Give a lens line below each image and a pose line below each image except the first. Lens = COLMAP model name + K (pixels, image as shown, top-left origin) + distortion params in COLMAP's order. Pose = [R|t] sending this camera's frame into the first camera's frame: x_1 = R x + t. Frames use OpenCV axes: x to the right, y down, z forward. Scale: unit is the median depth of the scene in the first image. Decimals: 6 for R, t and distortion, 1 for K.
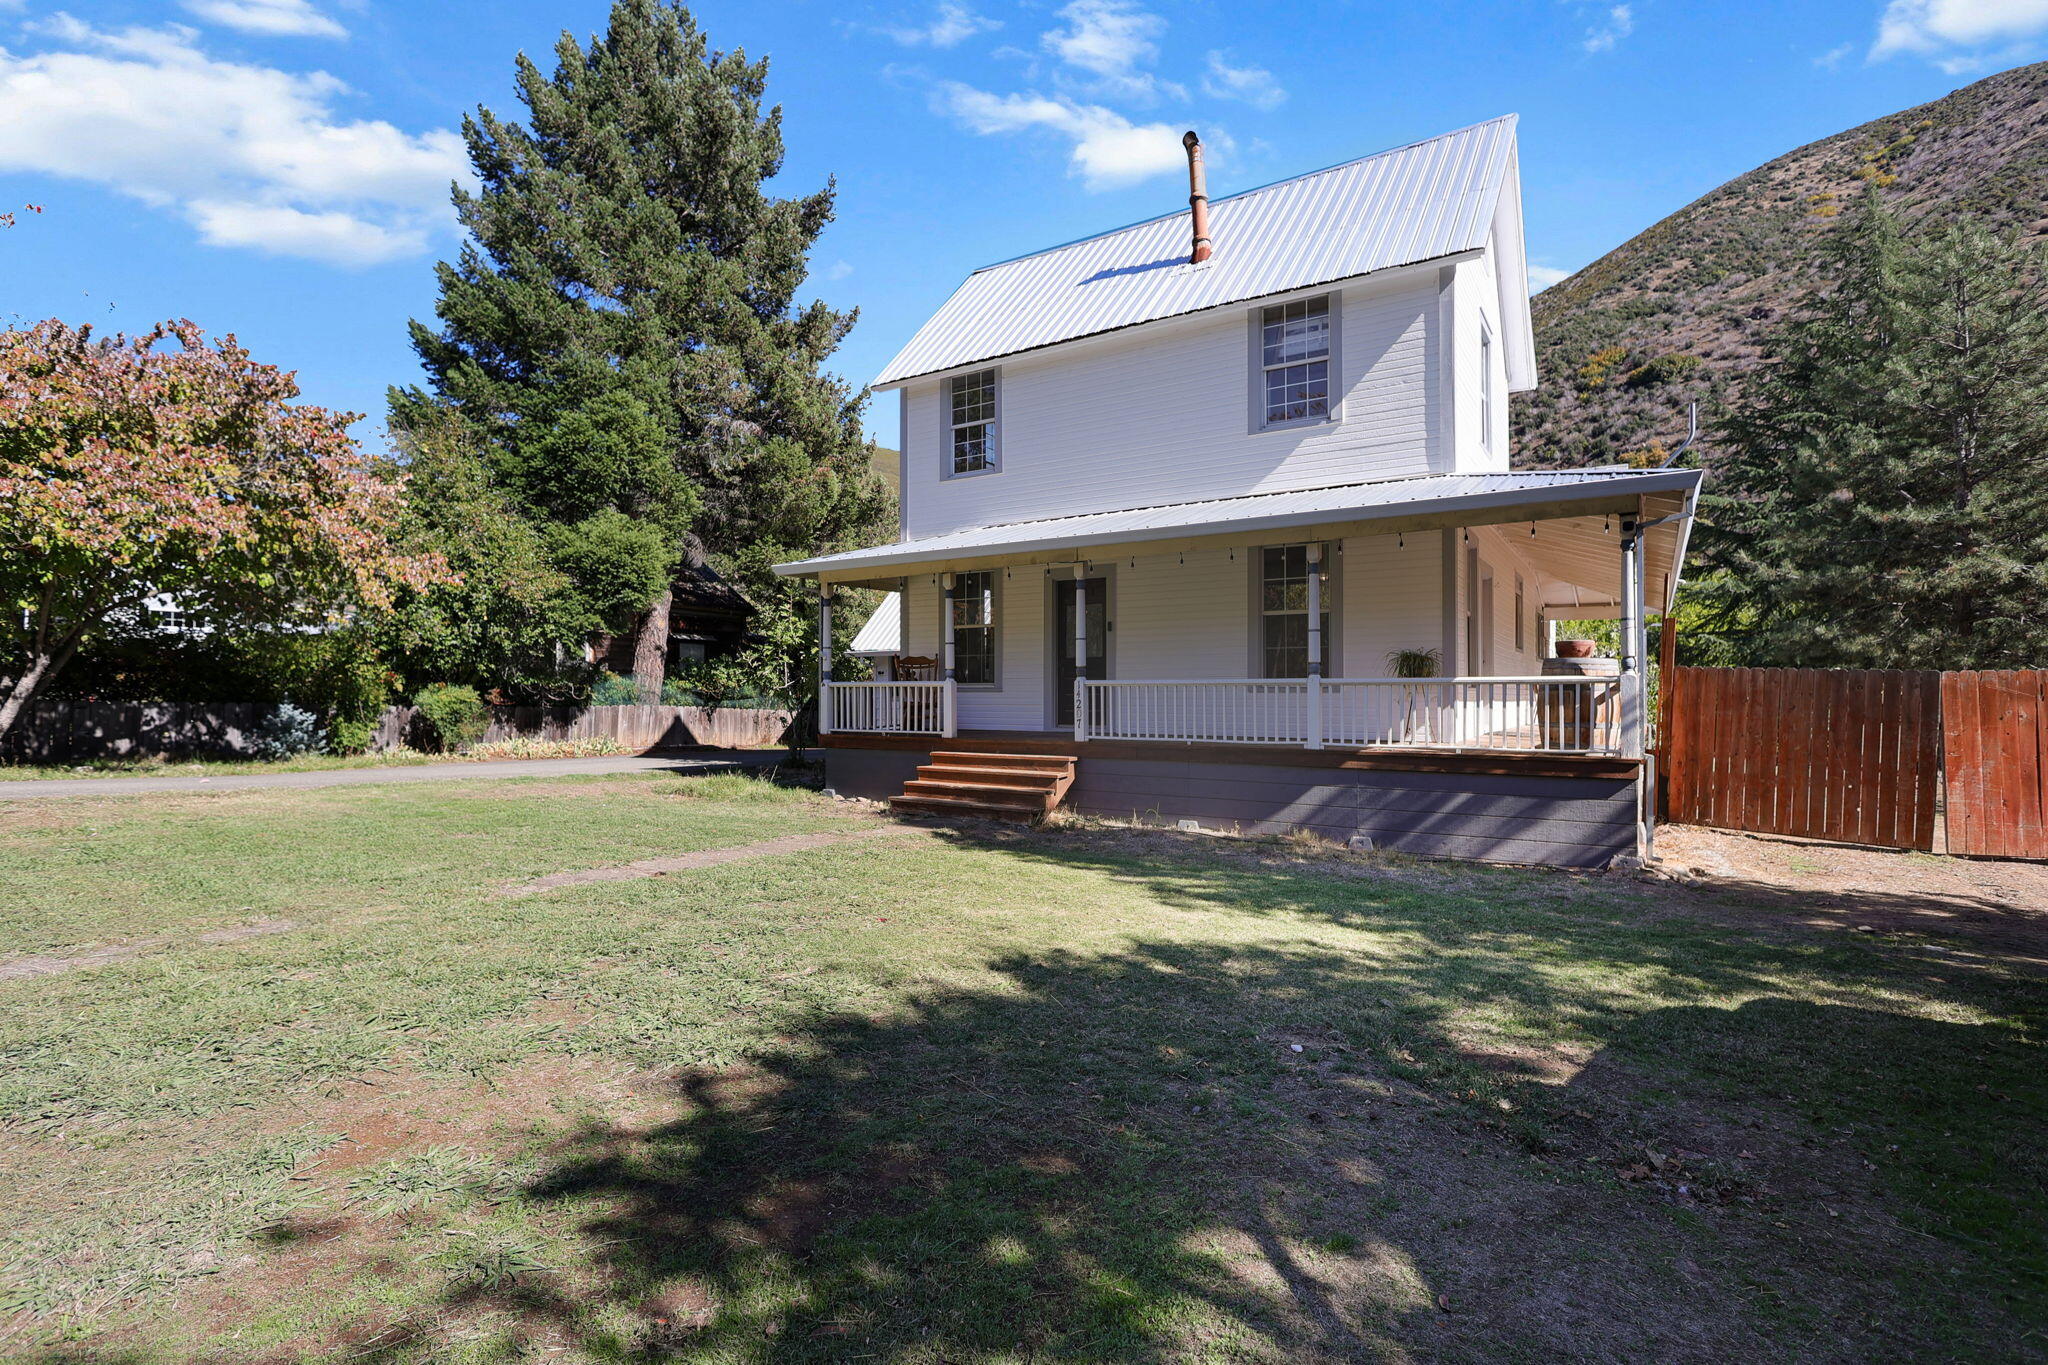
lens RADIAL K [[970.5, 0, 1037.2], [0, 970.5, 680.7], [0, 0, 1]] dist [0.013825, 0.000035]
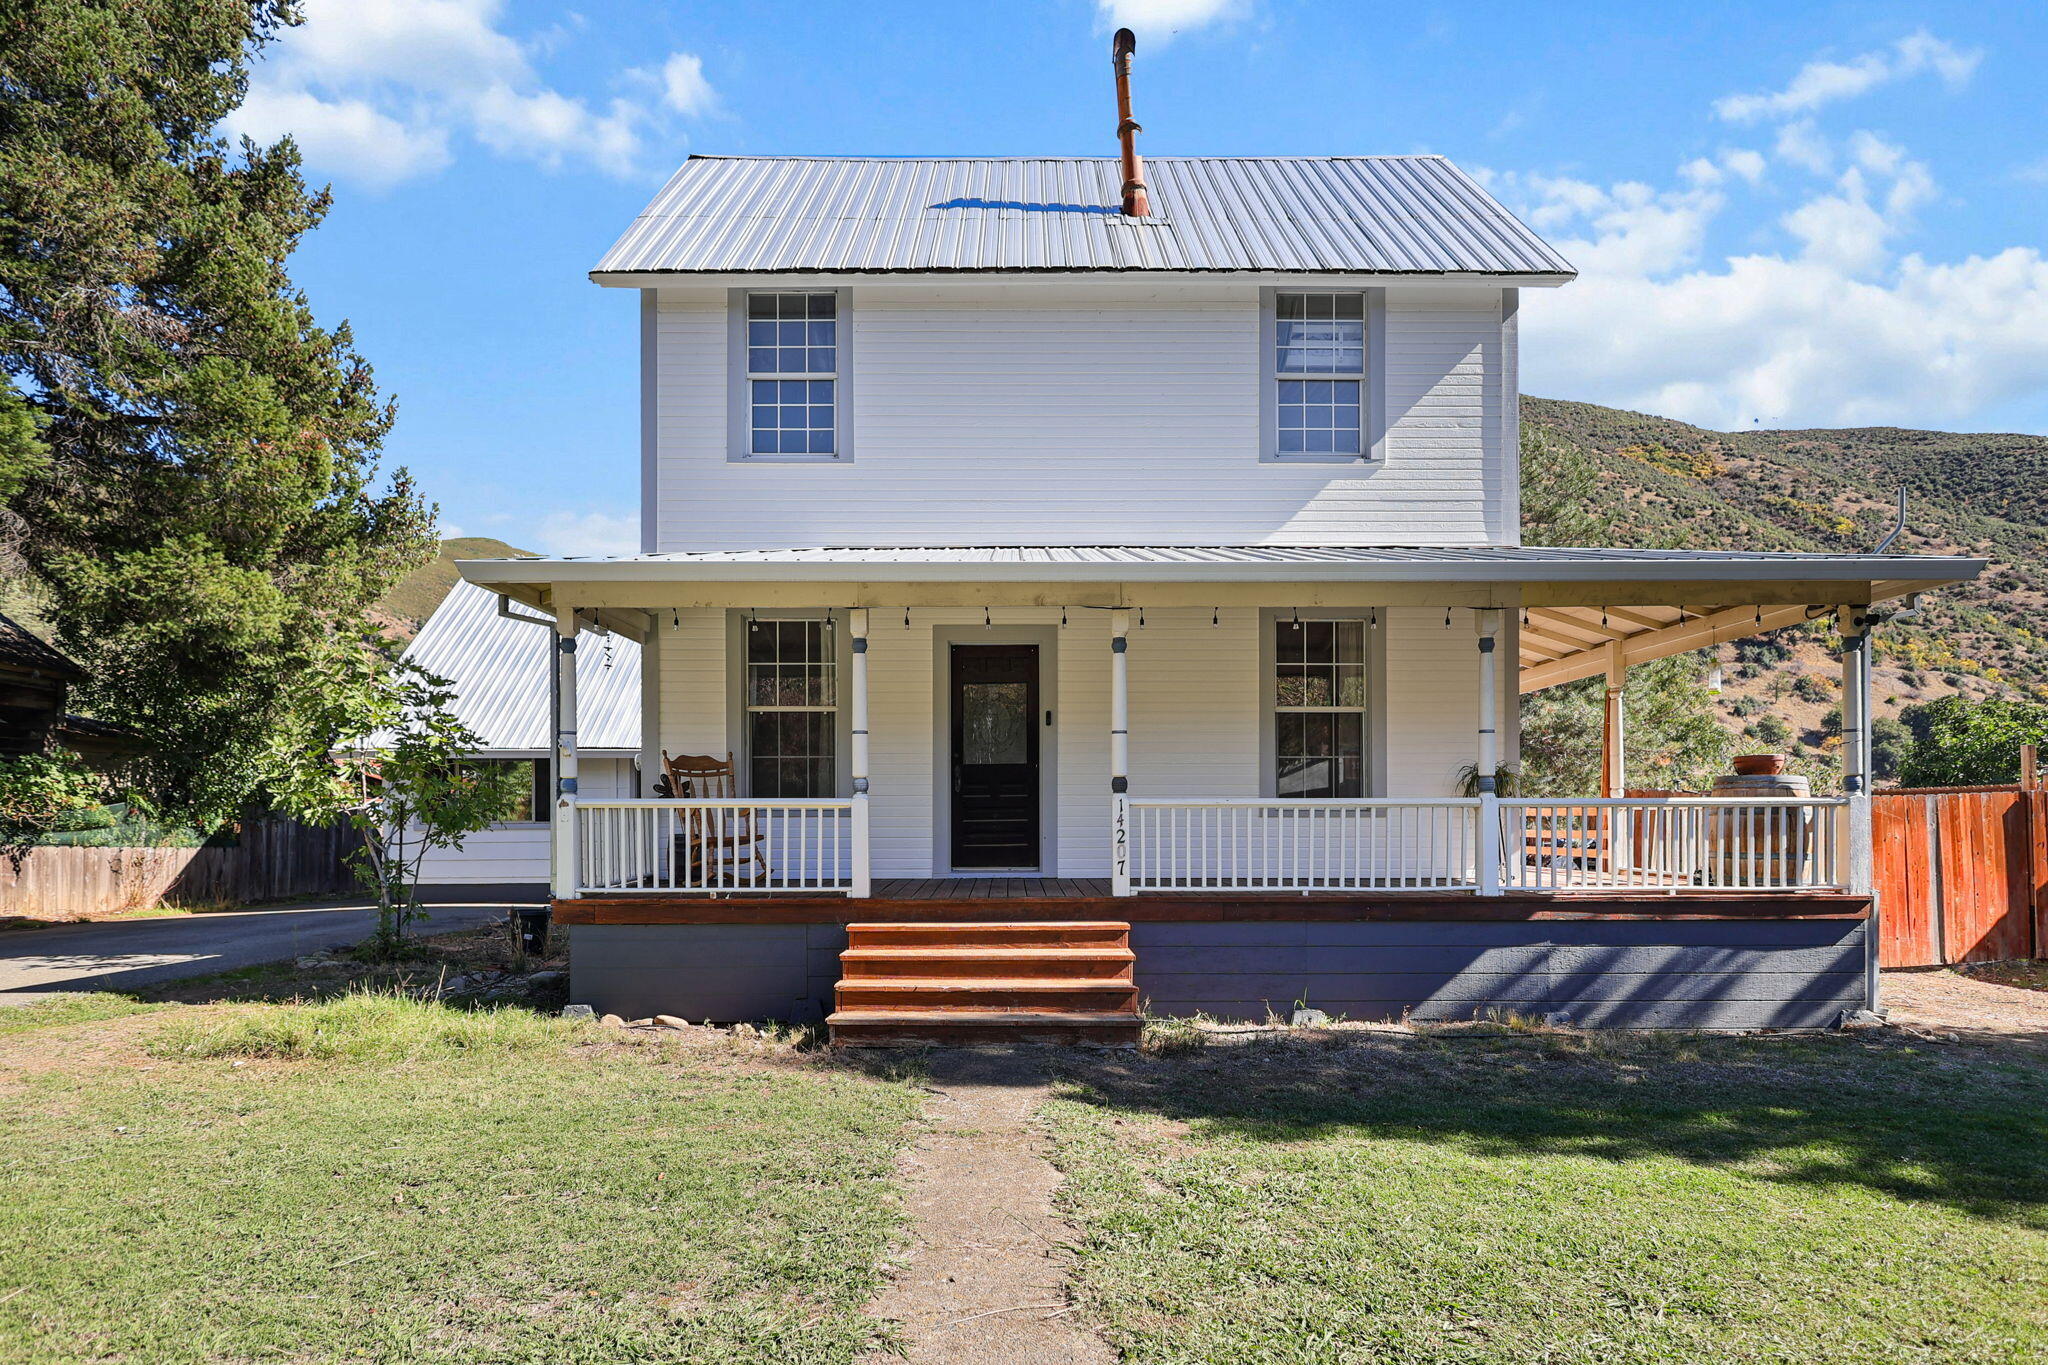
lens RADIAL K [[970.5, 0, 966.1], [0, 970.5, 812.4], [0, 0, 1]] dist [0.013825, 0.000035]
pose [[0.839410, -0.000374, 0.543499, -0.354562], [-0.005050, 0.999951, 0.008487, 0.003338], [-0.543475, -0.009869, 0.839367, 0.495150]]
